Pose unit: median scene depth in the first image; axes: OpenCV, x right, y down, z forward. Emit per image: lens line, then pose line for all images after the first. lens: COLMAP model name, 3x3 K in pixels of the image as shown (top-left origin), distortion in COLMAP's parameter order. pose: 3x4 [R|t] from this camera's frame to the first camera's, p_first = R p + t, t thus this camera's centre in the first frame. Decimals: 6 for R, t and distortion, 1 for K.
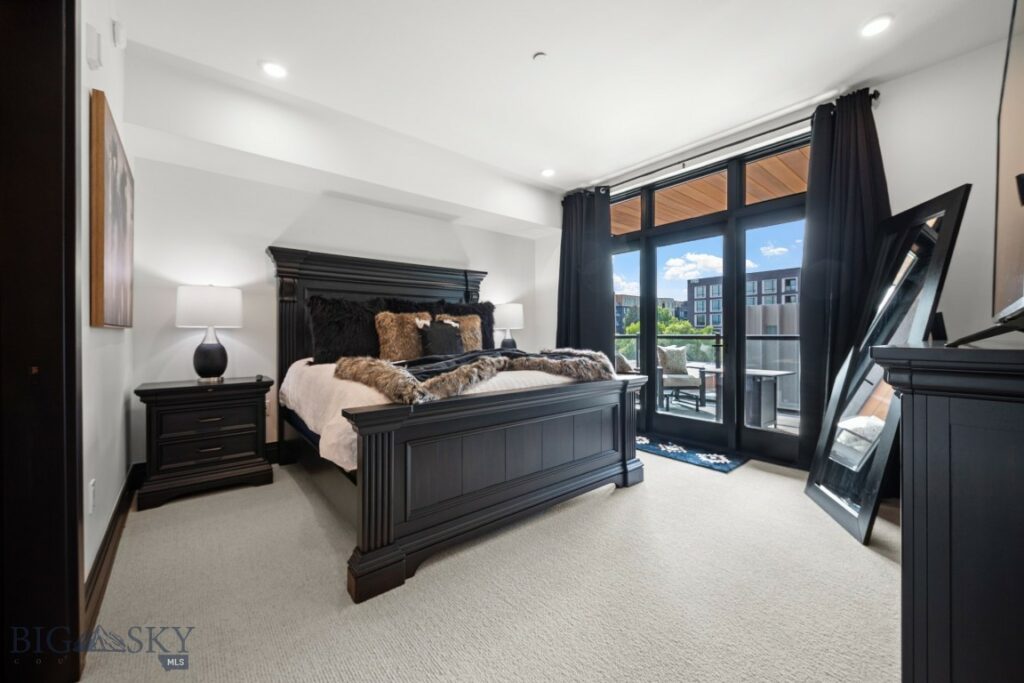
lens RADIAL K [[397.3, 0, 510.7], [0, 397.3, 337.0], [0, 0, 1]] dist [-0.000408, -0.000146]
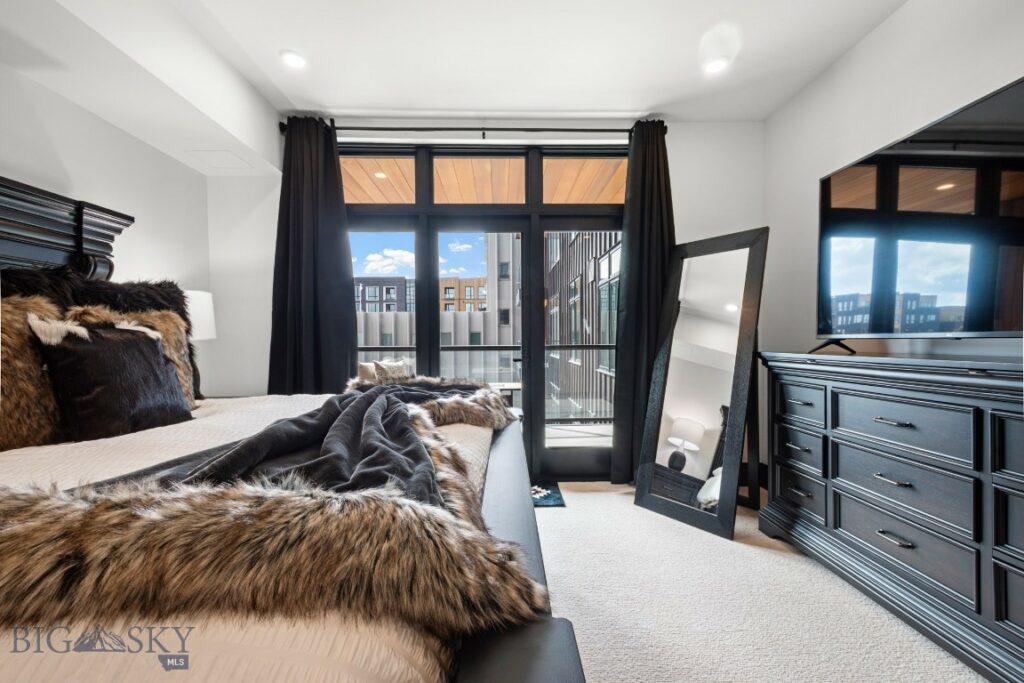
lens RADIAL K [[454.9, 0, 514.6], [0, 454.9, 351.4], [0, 0, 1]] dist [0.004101, 0.000109]
pose [[0.611334, -0.021958, 0.791068, -0.253788], [0.011231, 0.999755, 0.019072, -0.016069], [-0.791293, -0.002775, 0.611431, 0.391829]]
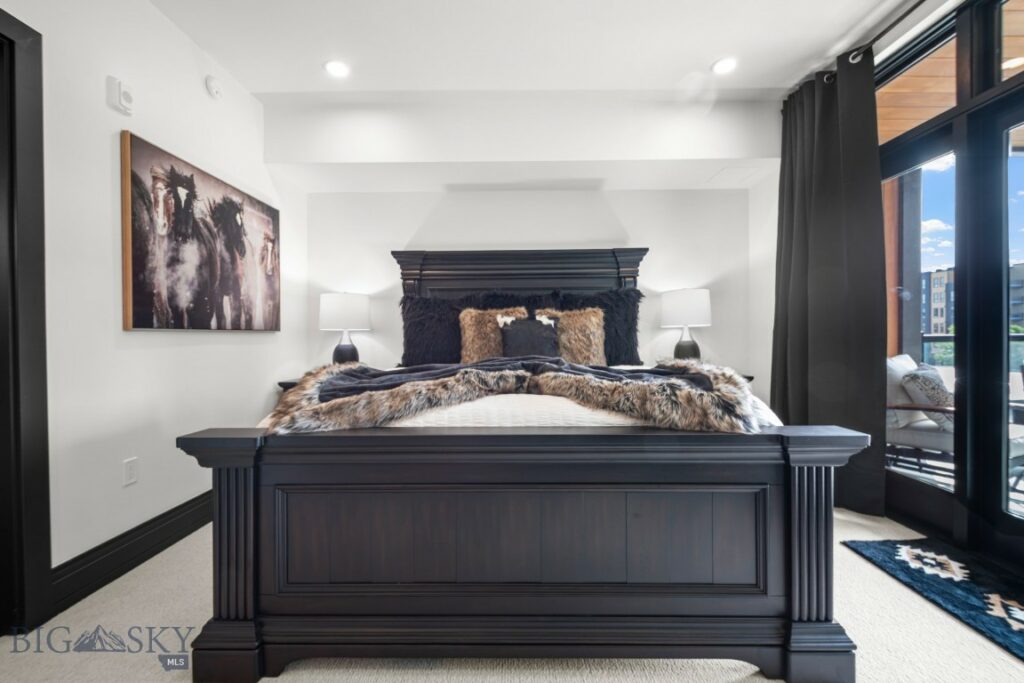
lens RADIAL K [[394.4, 0, 512.0], [0, 394.4, 341.5], [0, 0, 1]] dist [-0.000132, -0.000149]
pose [[0.764817, 0.005077, -0.644227, 0.254902], [0.000105, 0.999968, 0.008005, -0.000206], [0.644247, -0.006190, 0.764792, 0.358869]]
